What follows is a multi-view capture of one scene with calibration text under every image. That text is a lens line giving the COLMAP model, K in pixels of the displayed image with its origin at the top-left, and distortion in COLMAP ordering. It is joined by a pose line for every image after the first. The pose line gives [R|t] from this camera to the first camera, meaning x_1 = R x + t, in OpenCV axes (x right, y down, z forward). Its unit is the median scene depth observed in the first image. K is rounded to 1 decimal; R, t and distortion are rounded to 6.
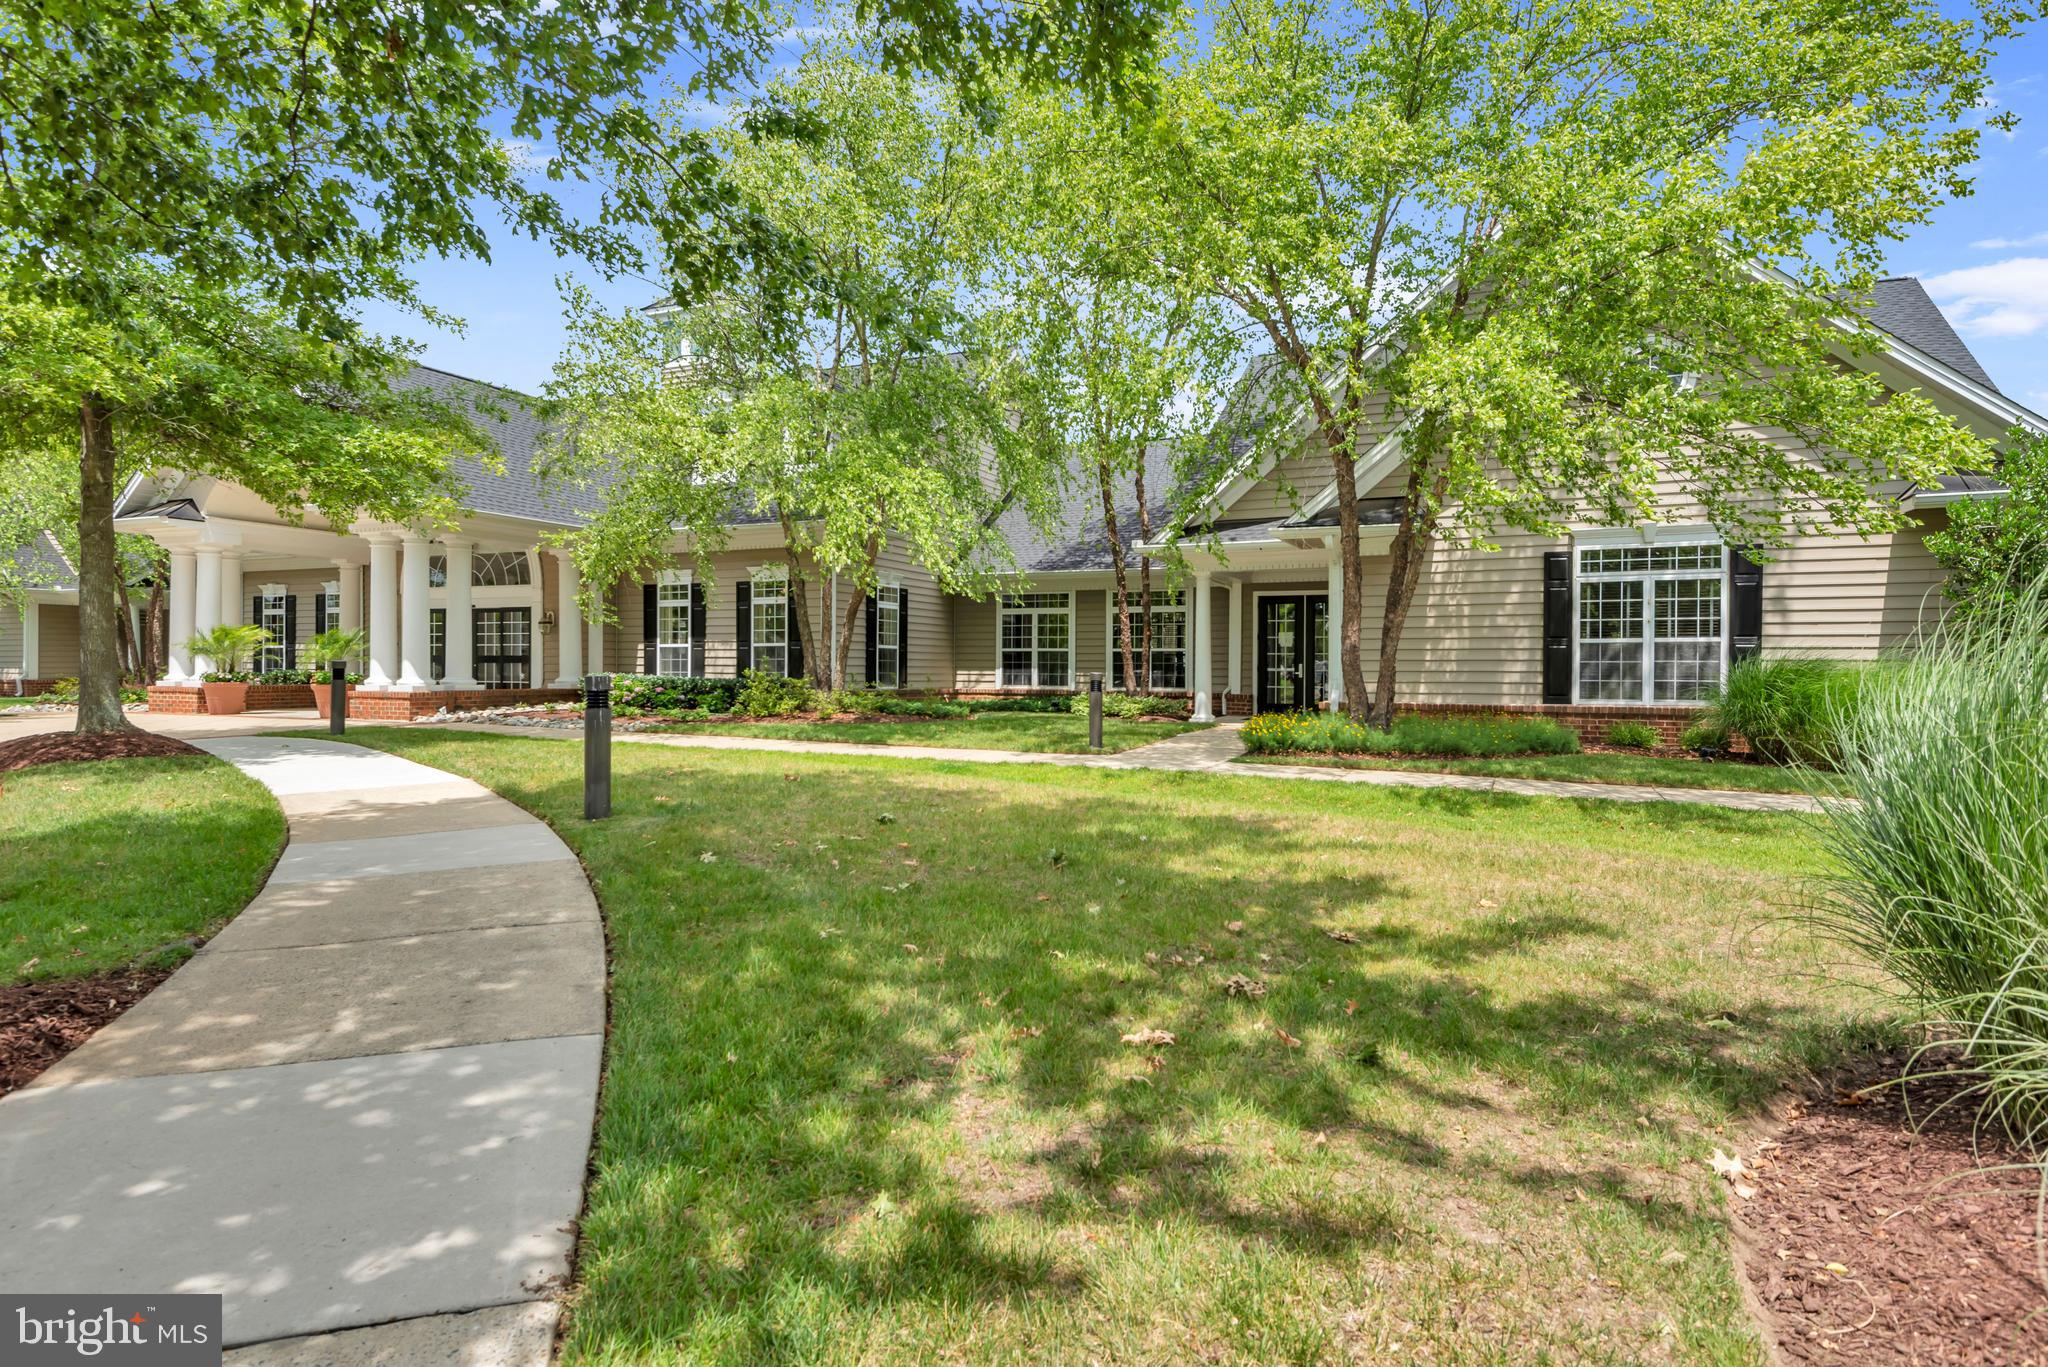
lens RADIAL K [[1141.1, 0, 1032.0], [0, 1141.1, 668.1], [0, 0, 1]] dist [0.003702, 0.001367]
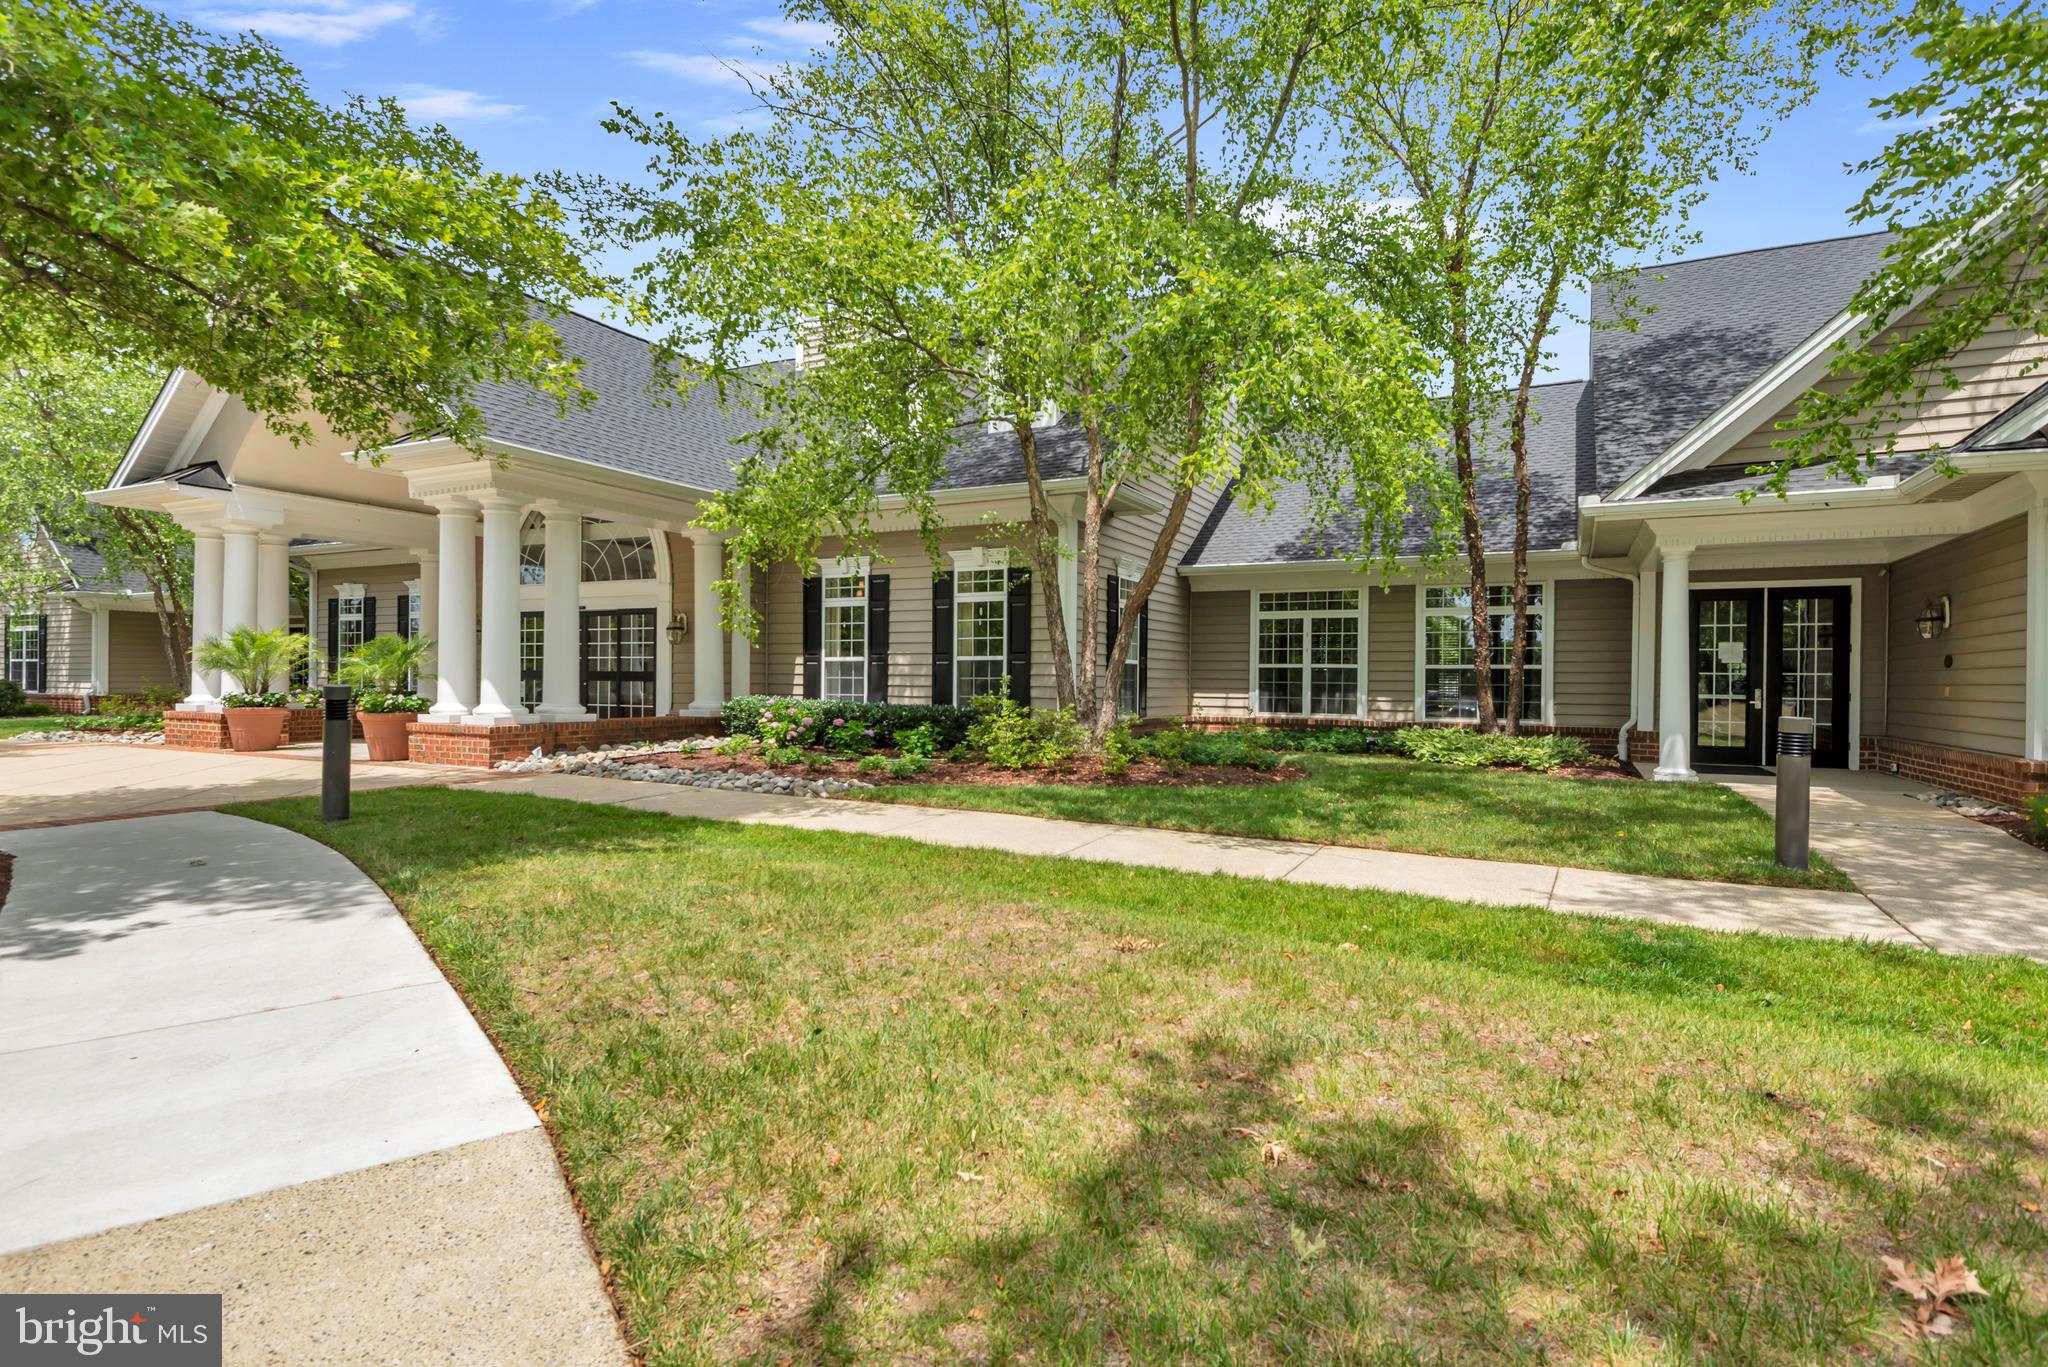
lens RADIAL K [[1019.3, 0, 1015.6], [0, 1019.3, 685.5], [0, 0, 1]] dist [0.002690, -0.001713]
pose [[0.998251, 0.004145, -0.058975, -0.163606], [-0.003771, 0.999972, 0.006465, -0.007320], [0.059000, -0.006231, 0.998239, 0.344655]]
